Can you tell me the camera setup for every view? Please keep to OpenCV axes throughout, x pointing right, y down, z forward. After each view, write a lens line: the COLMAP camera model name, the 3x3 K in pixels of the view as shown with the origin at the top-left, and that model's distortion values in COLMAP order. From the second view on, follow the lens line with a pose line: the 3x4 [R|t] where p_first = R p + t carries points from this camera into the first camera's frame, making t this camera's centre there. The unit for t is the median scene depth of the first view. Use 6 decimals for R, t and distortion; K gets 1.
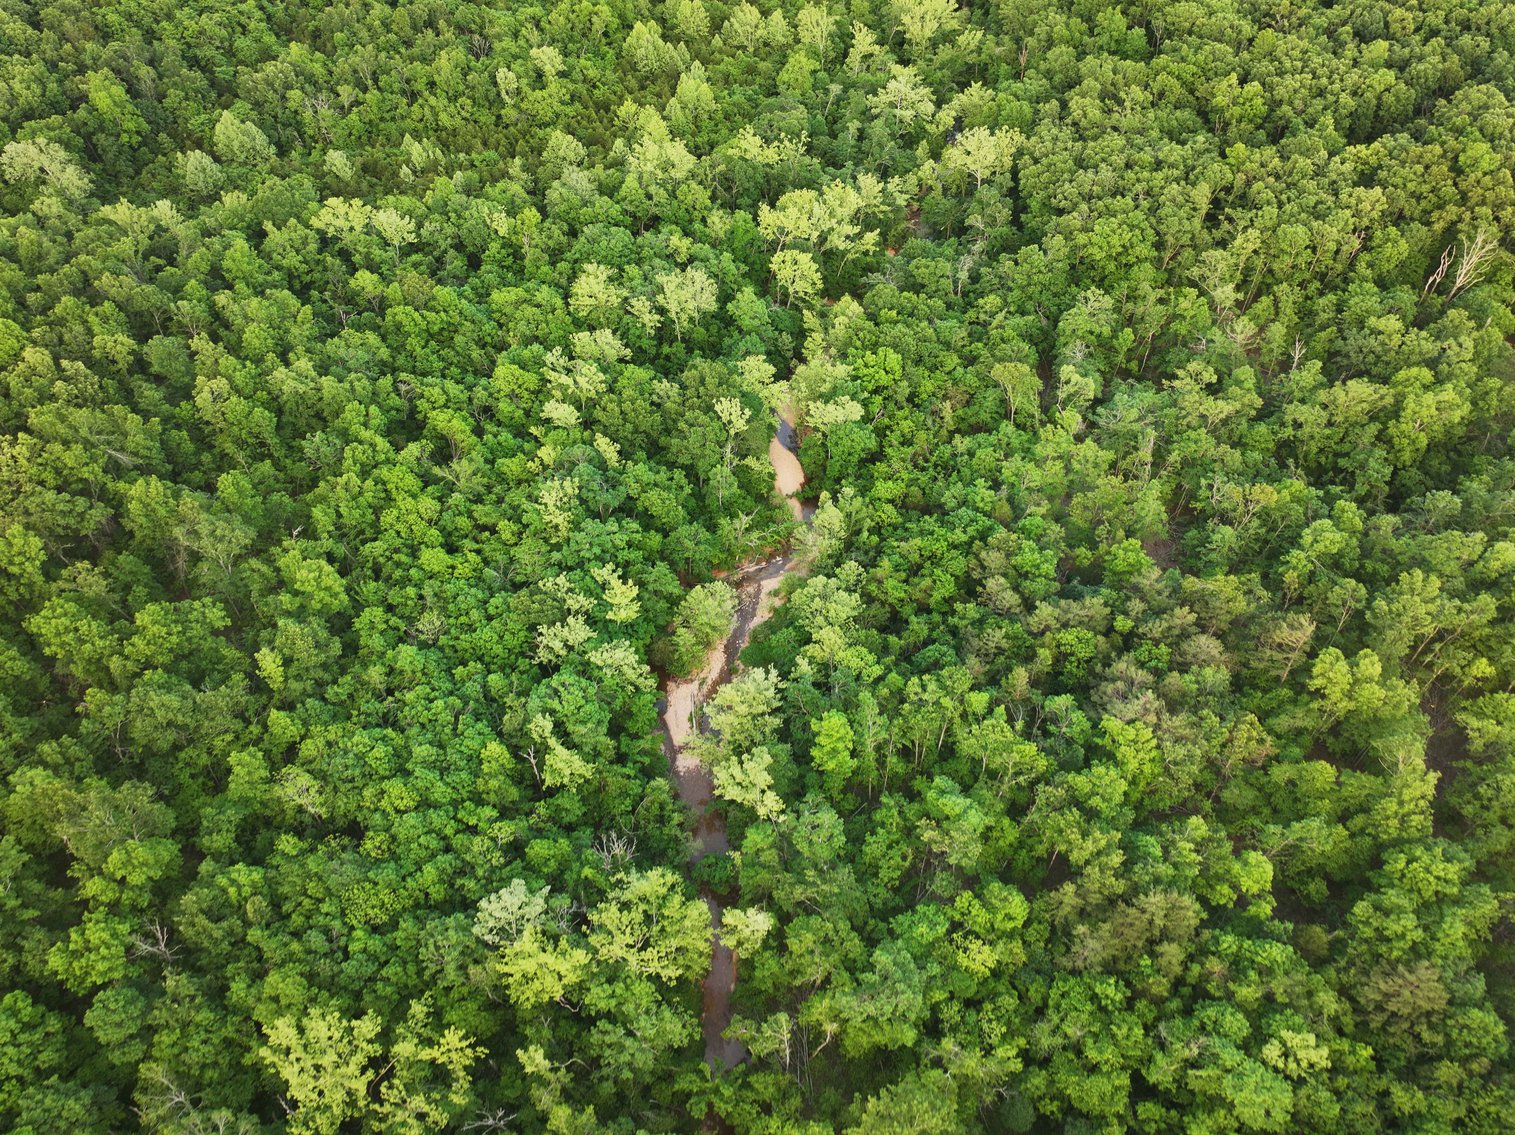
lens RADIAL K [[1071.3, 0, 758.0], [0, 1071.3, 576.8], [0, 0, 1]] dist [-0.005923, 0.024502]
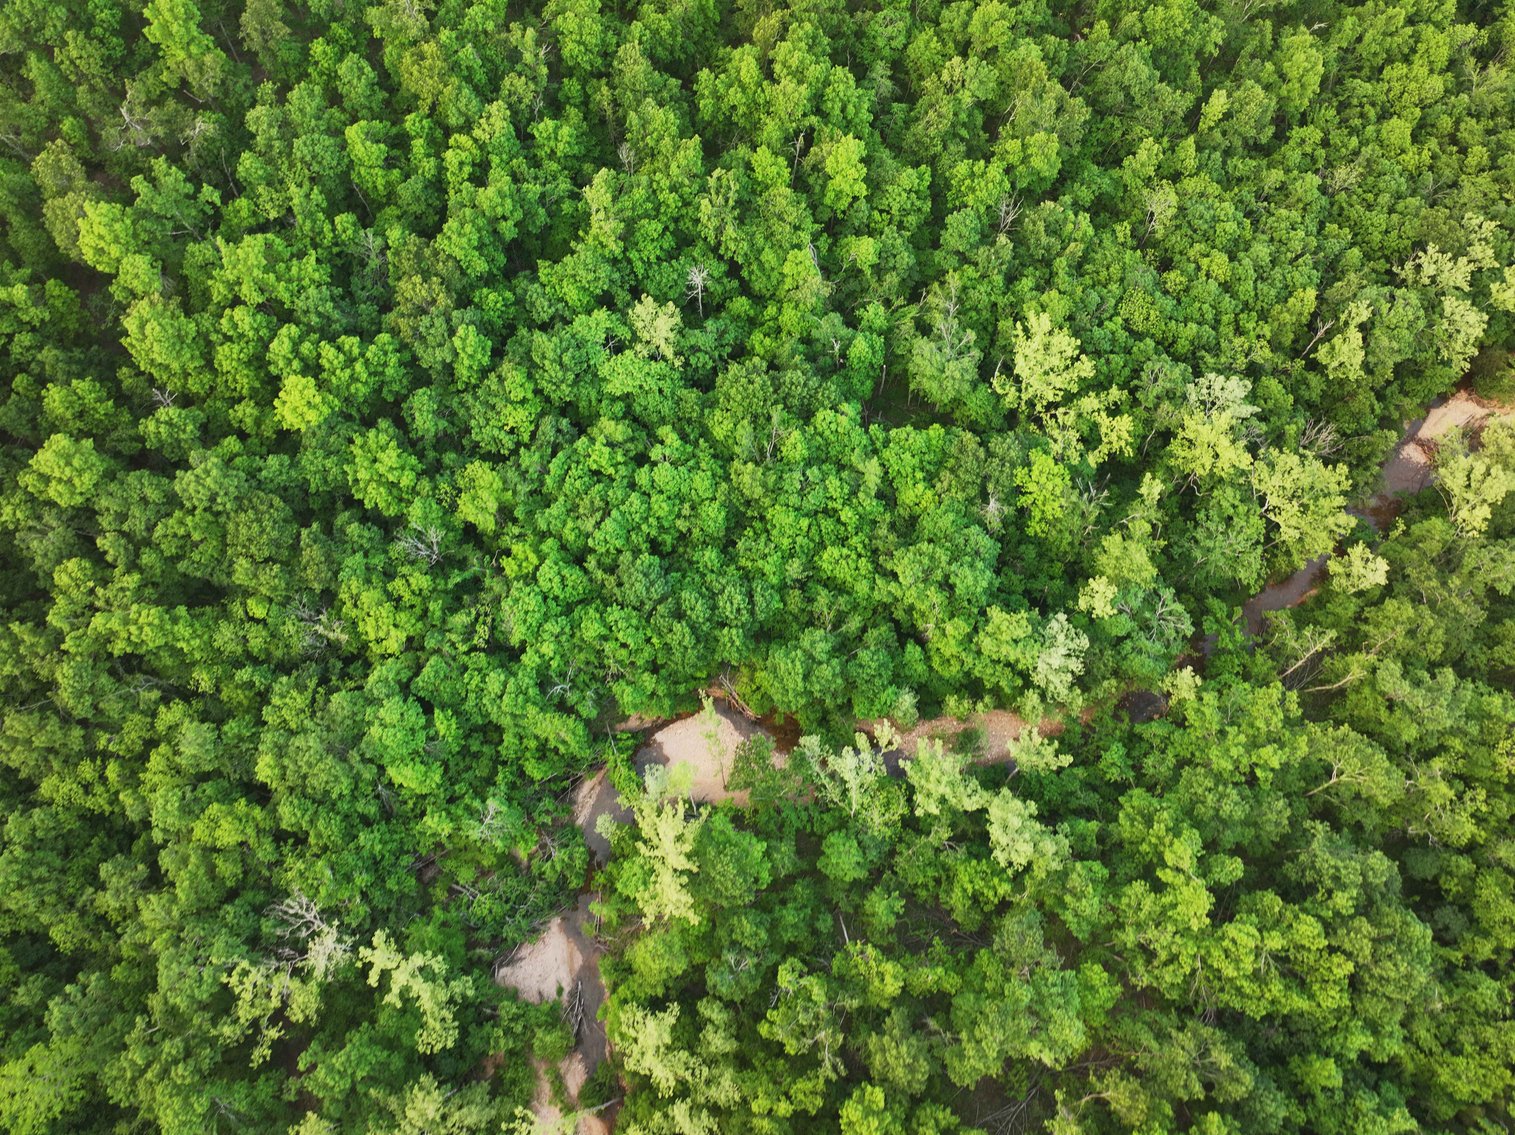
lens RADIAL K [[1071.3, 0, 755.4], [0, 1071.3, 566.7], [0, 0, 1]] dist [-0.005923, 0.024502]
pose [[0.556350, 0.759588, -0.336899, 0.006585], [-0.629355, 0.649924, 0.426041, 0.148341], [0.542575, -0.024999, 0.839635, -0.128648]]
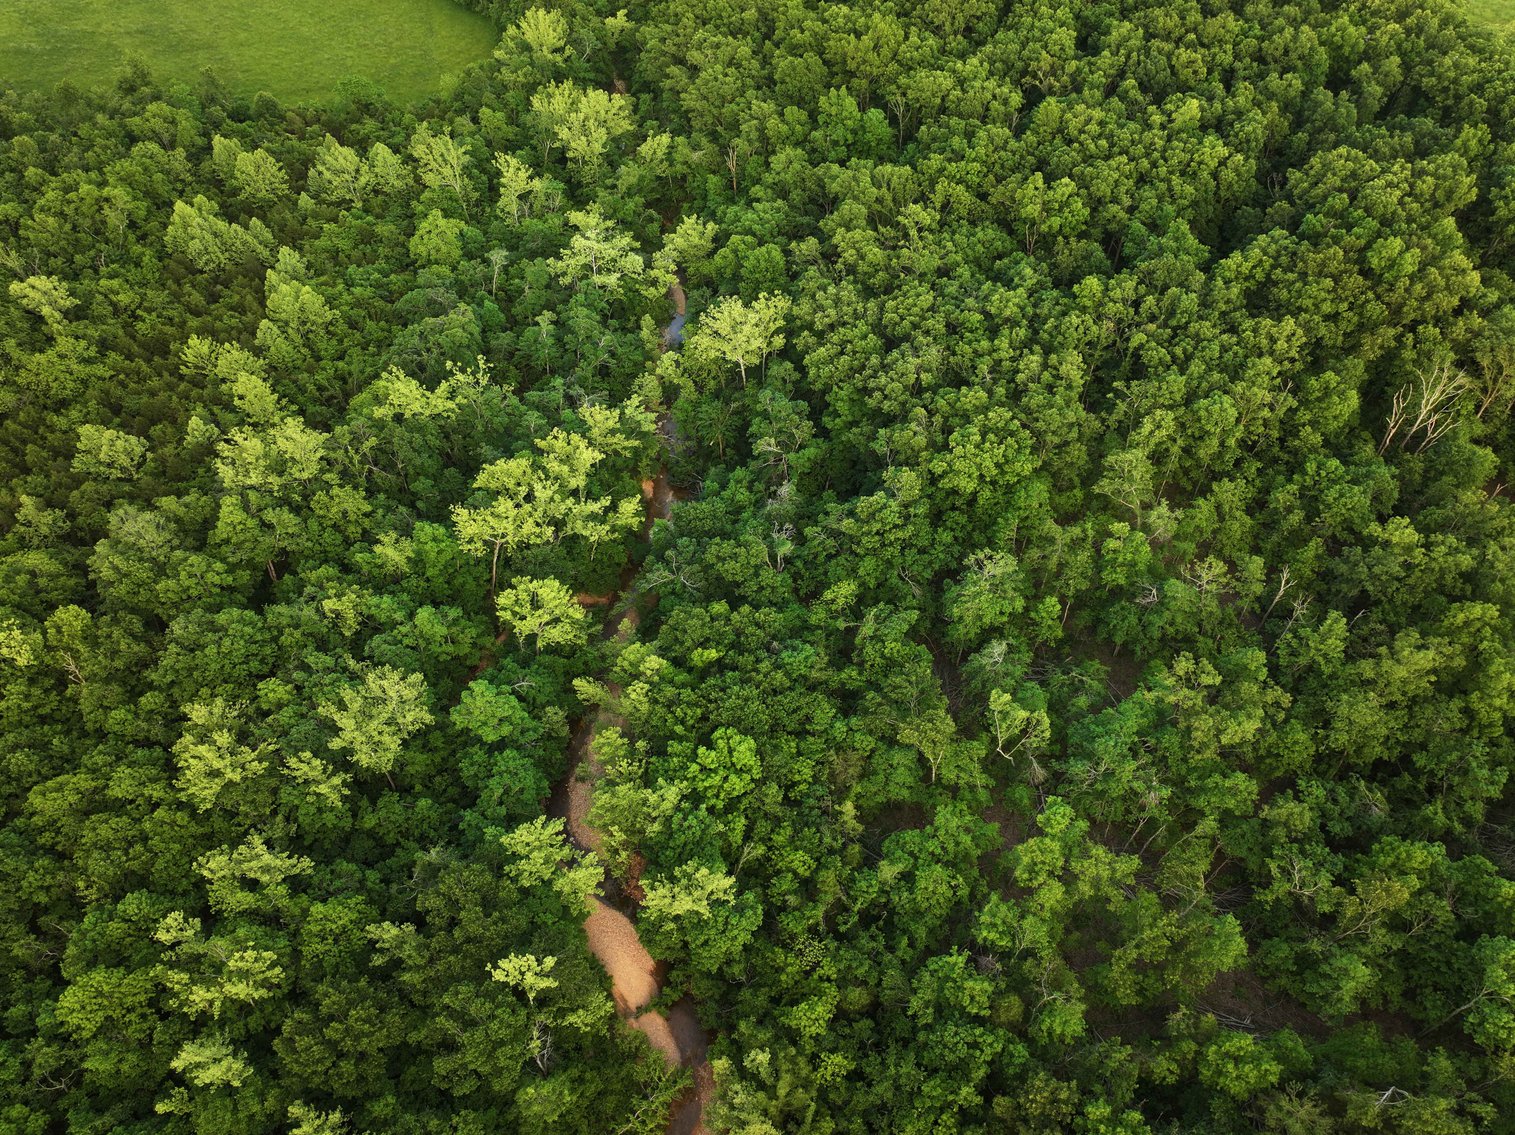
lens RADIAL K [[1071.3, 0, 761.9], [0, 1071.3, 572.1], [0, 0, 1]] dist [-0.005923, 0.024502]
pose [[0.933606, -0.269430, 0.236194, 0.013922], [0.267500, 0.962693, 0.040809, -0.295089], [-0.238377, 0.025082, 0.970849, 0.342824]]
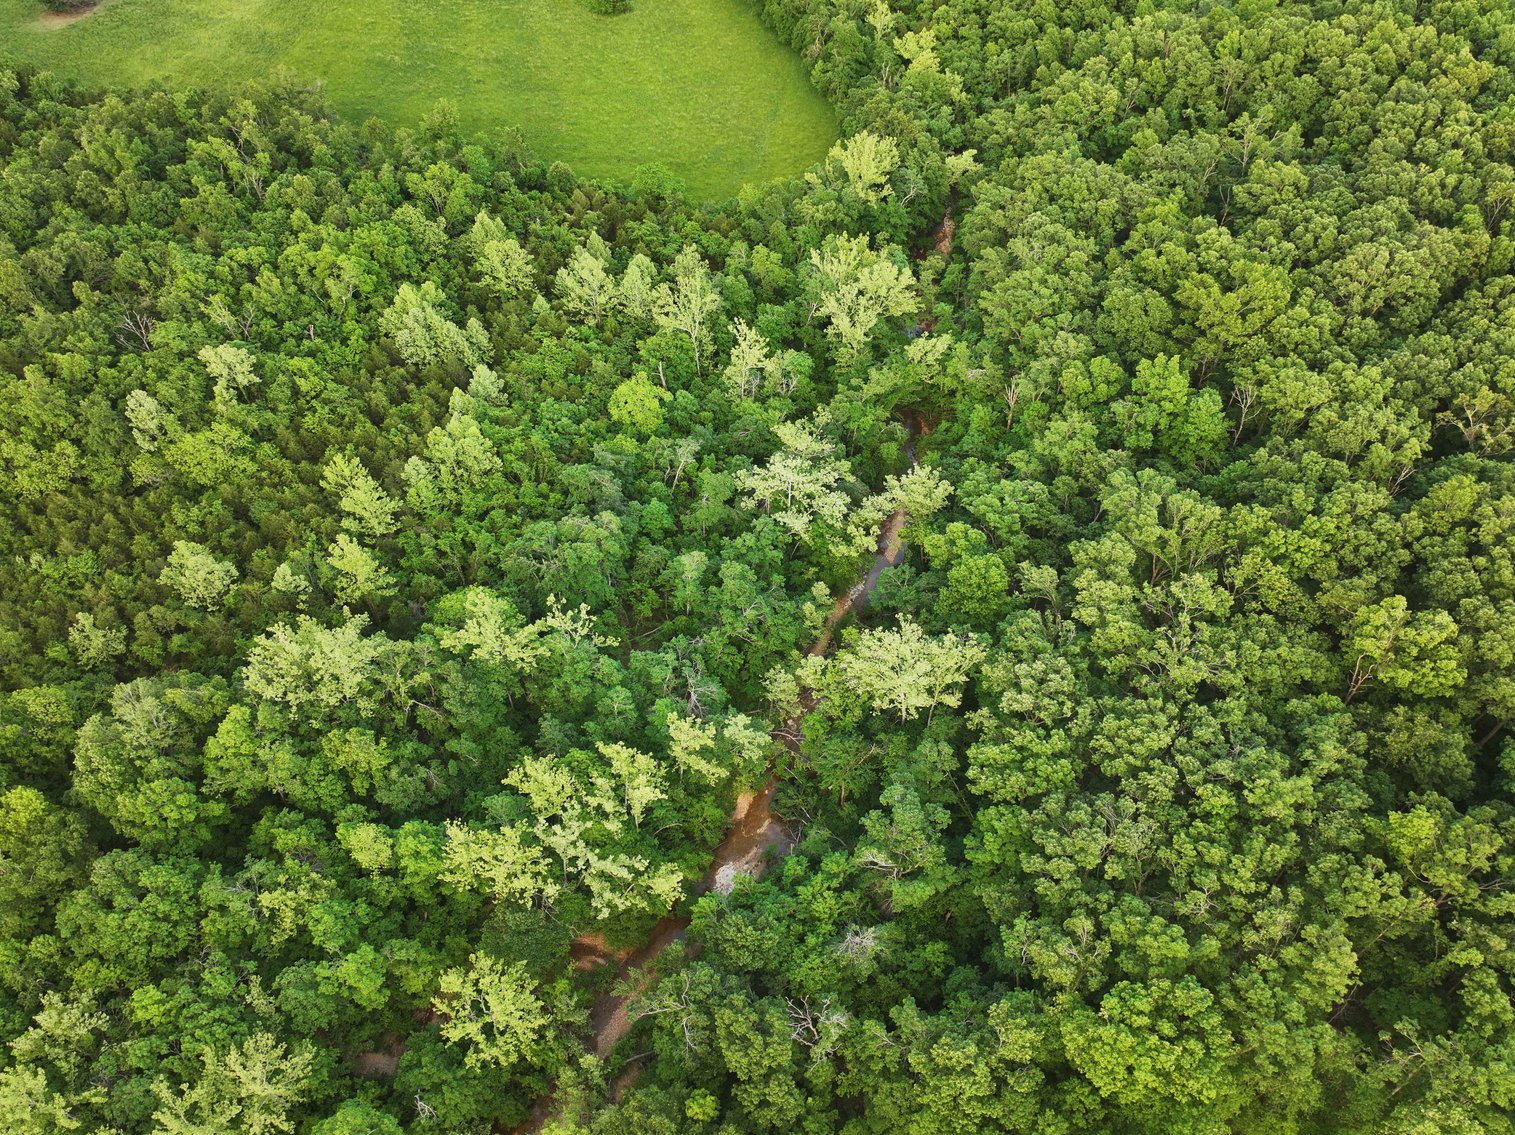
lens RADIAL K [[1071.3, 0, 758.5], [0, 1071.3, 565.2], [0, 0, 1]] dist [-0.005923, 0.024502]
pose [[0.998561, 0.046128, -0.027367, 0.161754], [-0.046017, 0.998930, 0.004652, -0.492290], [0.027552, -0.003386, 0.999615, 0.508247]]
